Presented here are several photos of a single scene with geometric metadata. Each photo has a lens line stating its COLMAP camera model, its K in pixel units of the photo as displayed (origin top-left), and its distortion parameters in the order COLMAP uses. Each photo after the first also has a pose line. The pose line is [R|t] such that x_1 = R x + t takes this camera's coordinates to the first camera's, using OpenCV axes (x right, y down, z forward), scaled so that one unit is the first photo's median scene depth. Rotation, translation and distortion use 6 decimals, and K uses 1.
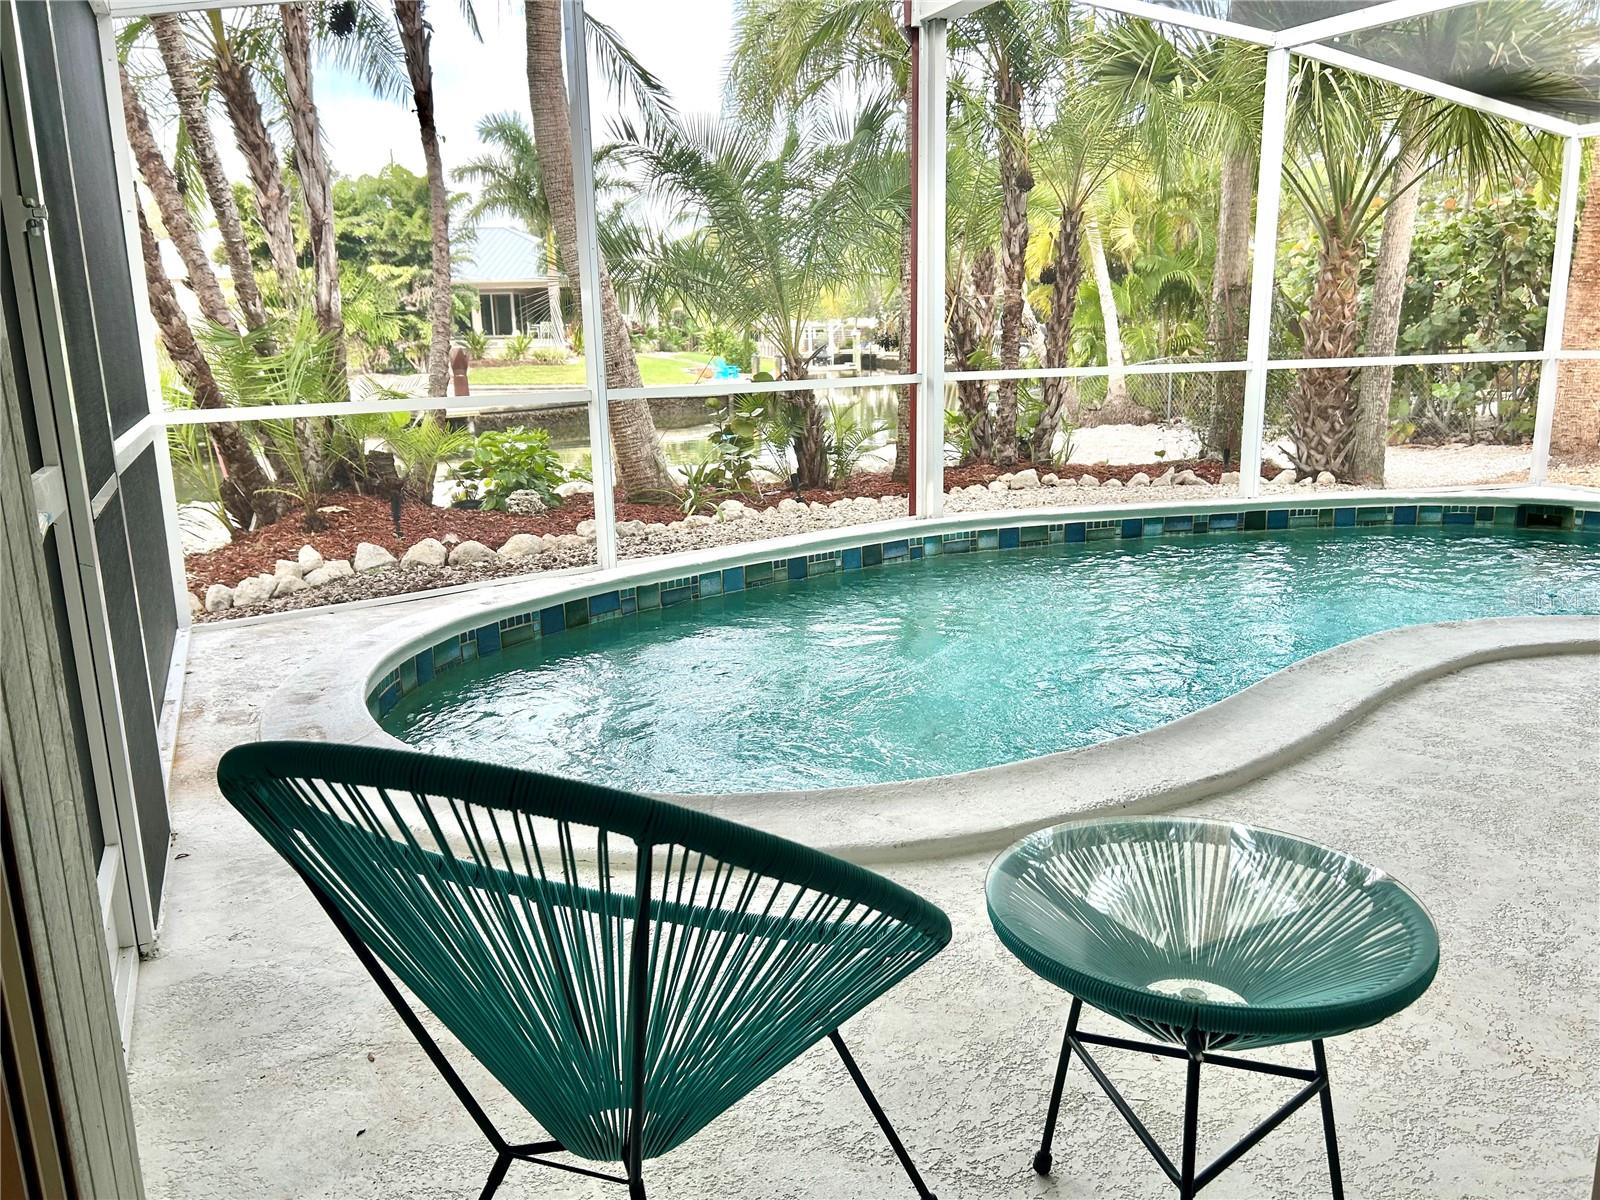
lens RADIAL K [[1193.4, 0, 795.2], [0, 1193.4, 610.3], [0, 0, 1]] dist [0.012418, -0.001929]
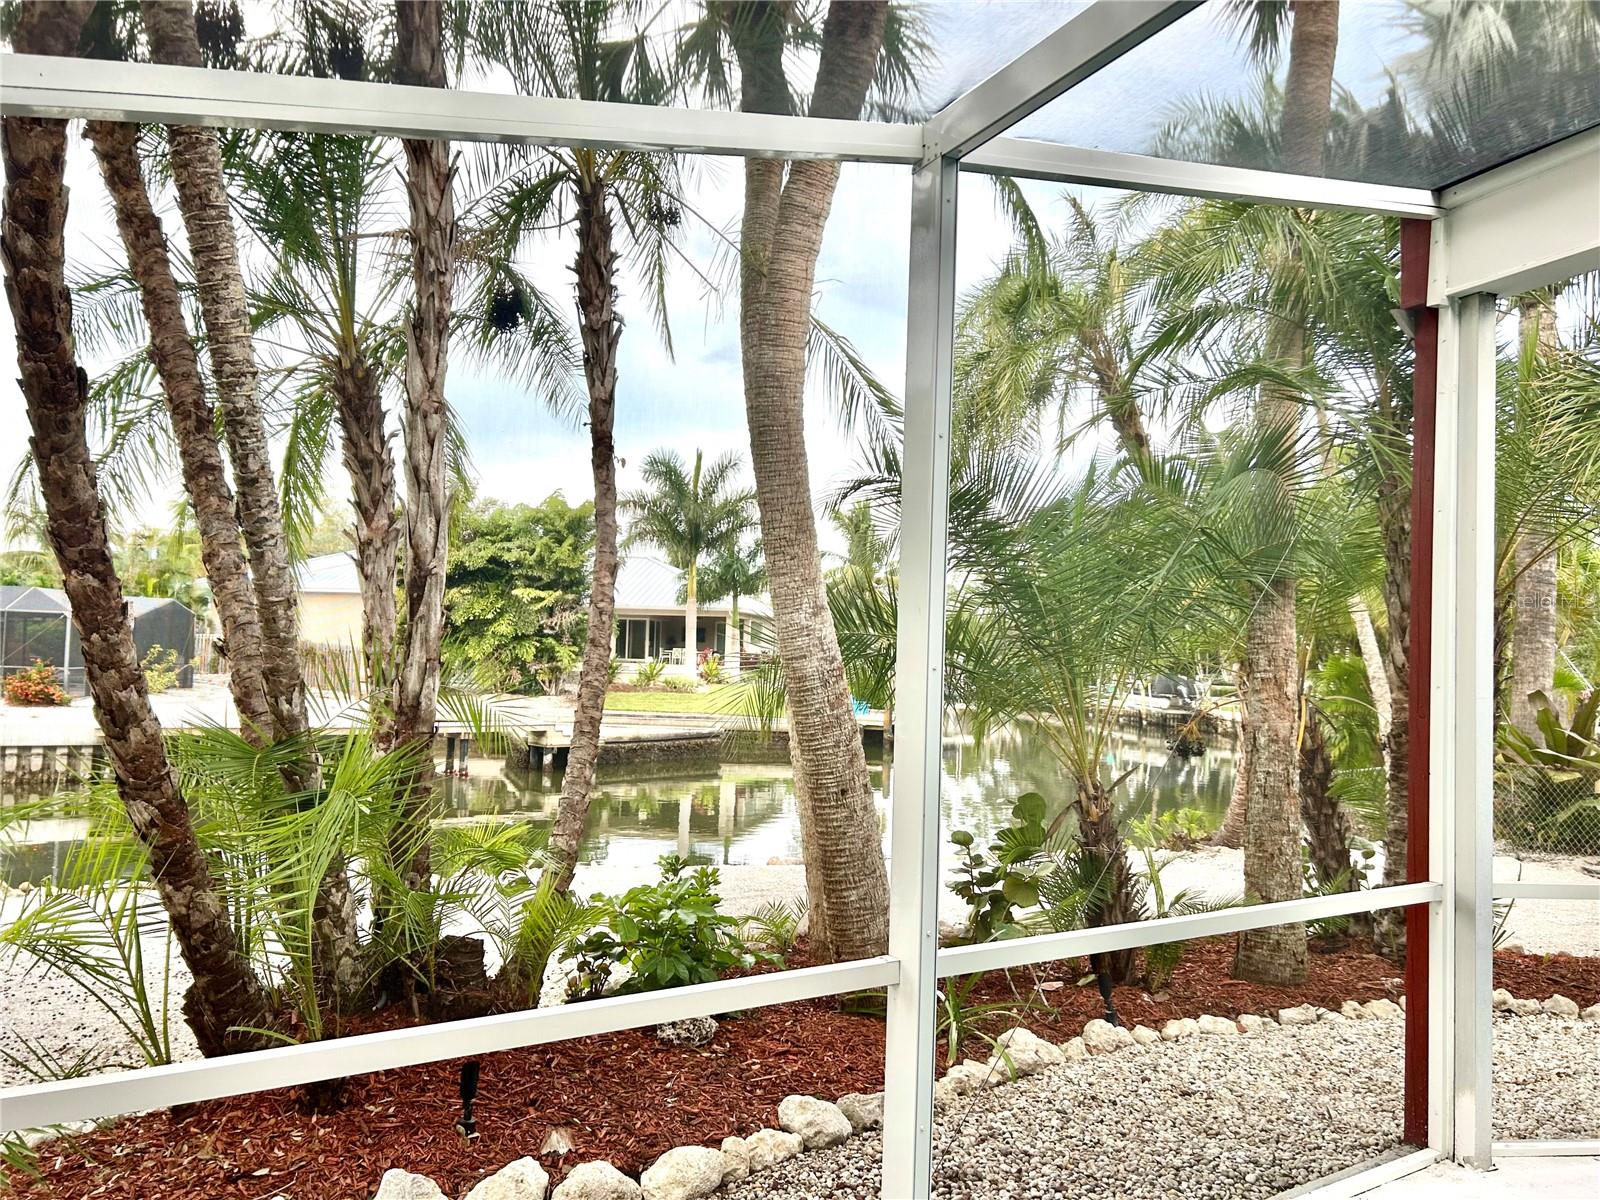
lens RADIAL K [[1190.5, 0, 800.0], [0, 1190.5, 600.0], [0, 0, 1]] dist [0.110461, -0.205227]
pose [[0.994284, 0.046217, -0.096245, -0.112979], [-0.071037, 0.959334, -0.273188, -0.124408], [0.079705, 0.278463, 0.957134, 0.339765]]
